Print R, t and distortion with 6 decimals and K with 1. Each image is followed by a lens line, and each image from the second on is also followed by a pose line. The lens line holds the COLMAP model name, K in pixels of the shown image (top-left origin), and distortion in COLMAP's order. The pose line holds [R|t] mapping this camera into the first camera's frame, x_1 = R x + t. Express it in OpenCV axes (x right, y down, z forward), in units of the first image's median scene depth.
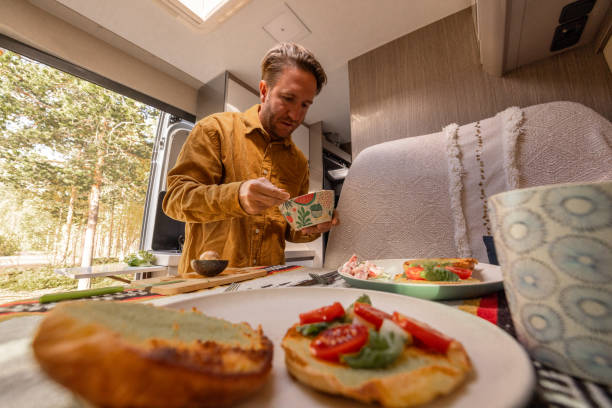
lens RADIAL K [[257.9, 0, 302.0], [0, 257.9, 201.2], [0, 0, 1]] dist [-0.002709, -0.001340]
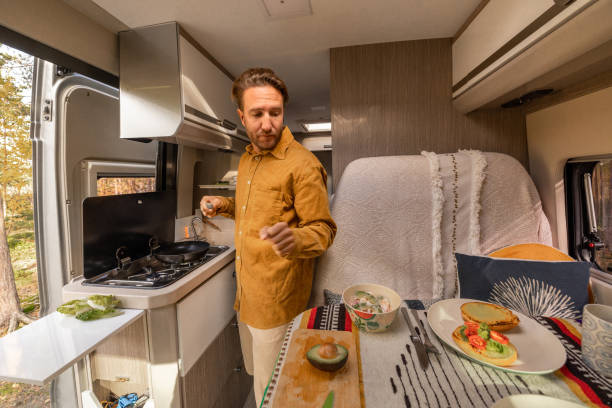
lens RADIAL K [[260.1, 0, 303.2], [0, 260.1, 202.2], [0, 0, 1]] dist [-0.009228, 0.002025]
pose [[0.886535, -0.062249, 0.458455, -0.451404], [-0.054017, 0.970204, 0.236190, -0.291734], [-0.459498, -0.234154, 0.856758, 0.173927]]
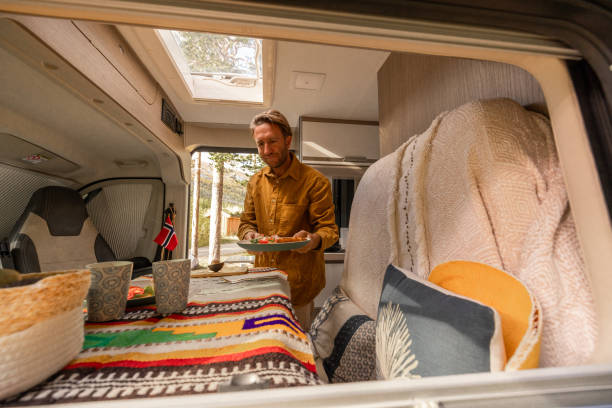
lens RADIAL K [[260.1, 0, 300.5], [0, 260.1, 195.7], [0, 0, 1]] dist [-0.009228, 0.002025]
pose [[0.691758, -0.090207, -0.716473, 0.845656], [0.117466, 0.993009, -0.011610, -0.110468], [0.712511, -0.076130, 0.697519, 0.042752]]
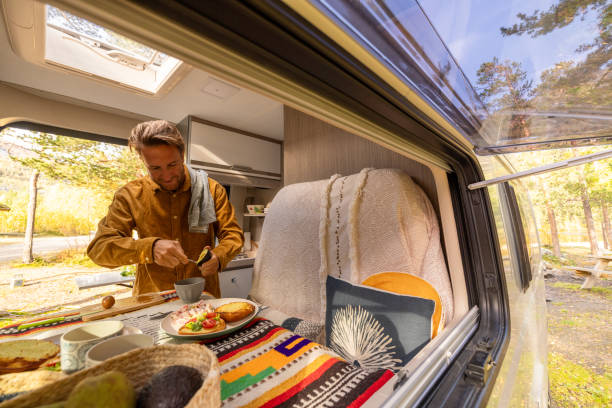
lens RADIAL K [[260.1, 0, 303.1], [0, 260.1, 200.9], [0, 0, 1]] dist [-0.009228, 0.002025]
pose [[0.988868, -0.019792, -0.147472, 0.547079], [0.032908, 0.995662, 0.087033, -0.258501], [0.145110, -0.090917, 0.985229, -0.225589]]
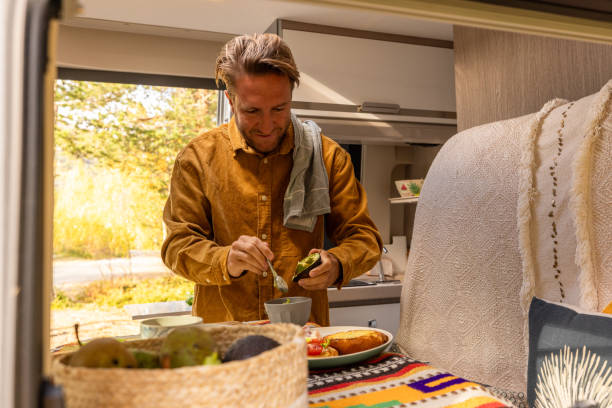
lens RADIAL K [[592.7, 0, 306.2], [0, 592.7, 189.9], [0, 0, 1]] dist [0.005413, 0.000000]
pose [[0.855377, -0.059190, -0.514613, 0.708741], [0.112397, 0.990990, 0.072841, -0.230888], [0.505665, -0.120147, 0.854323, -0.437173]]
